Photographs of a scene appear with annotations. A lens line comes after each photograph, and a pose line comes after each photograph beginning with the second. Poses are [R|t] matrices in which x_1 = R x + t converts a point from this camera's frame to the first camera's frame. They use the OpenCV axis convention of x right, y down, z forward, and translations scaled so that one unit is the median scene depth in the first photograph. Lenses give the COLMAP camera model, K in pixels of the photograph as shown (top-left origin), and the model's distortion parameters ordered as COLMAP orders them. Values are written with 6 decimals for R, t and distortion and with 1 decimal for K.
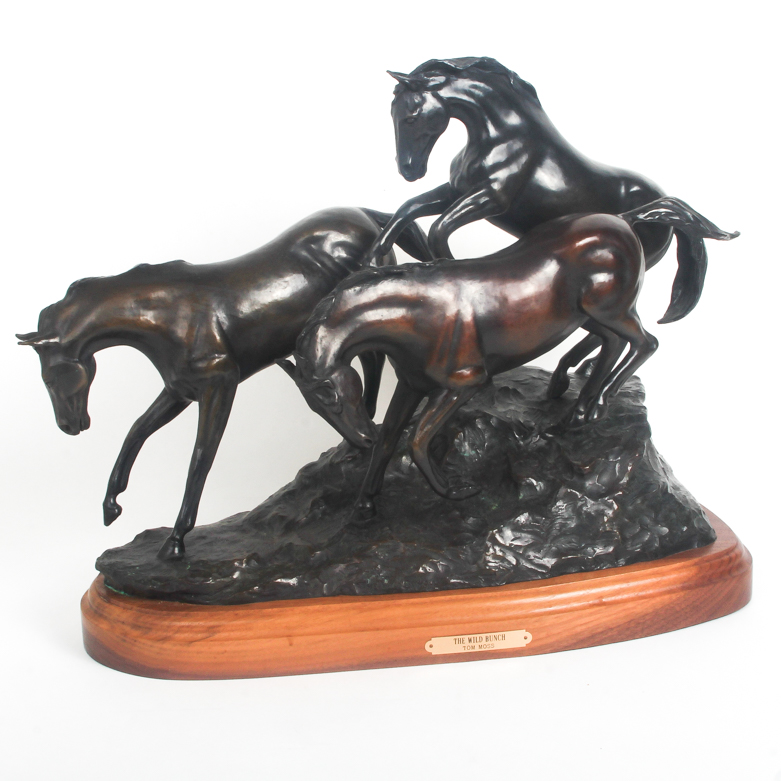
lens RADIAL K [[1440.9, 0, 390.5], [0, 1440.9, 390.5], [0, 0, 1]] dist [-0.100829, 0.055117]
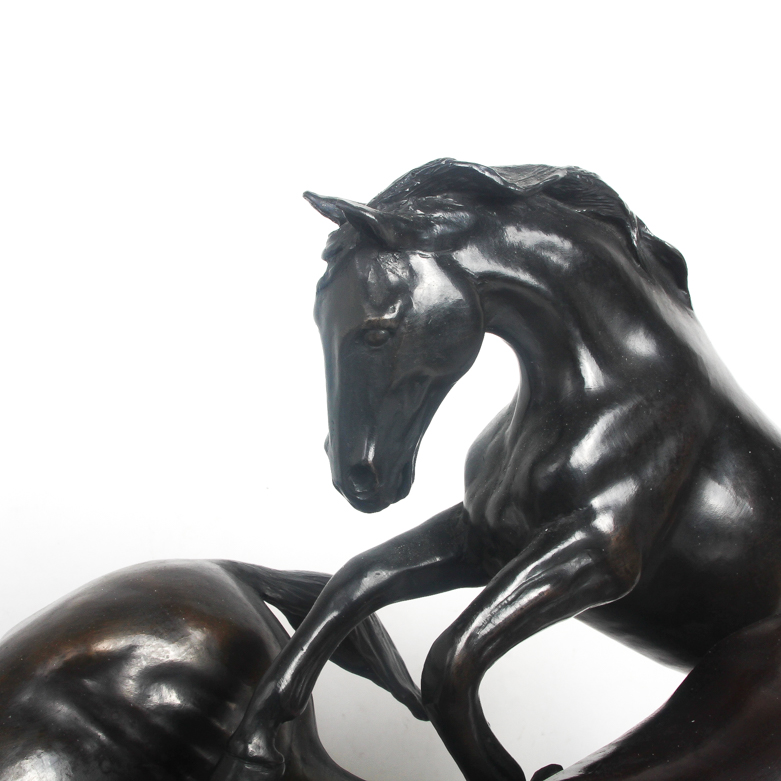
lens RADIAL K [[1440.9, 0, 390.5], [0, 1440.9, 390.5], [0, 0, 1]] dist [-0.100829, 0.055117]
pose [[0.995866, 0.012505, 0.089969, -0.012371], [0.002956, 0.985492, -0.169696, -0.115545], [-0.090785, 0.169261, 0.981381, 0.656593]]
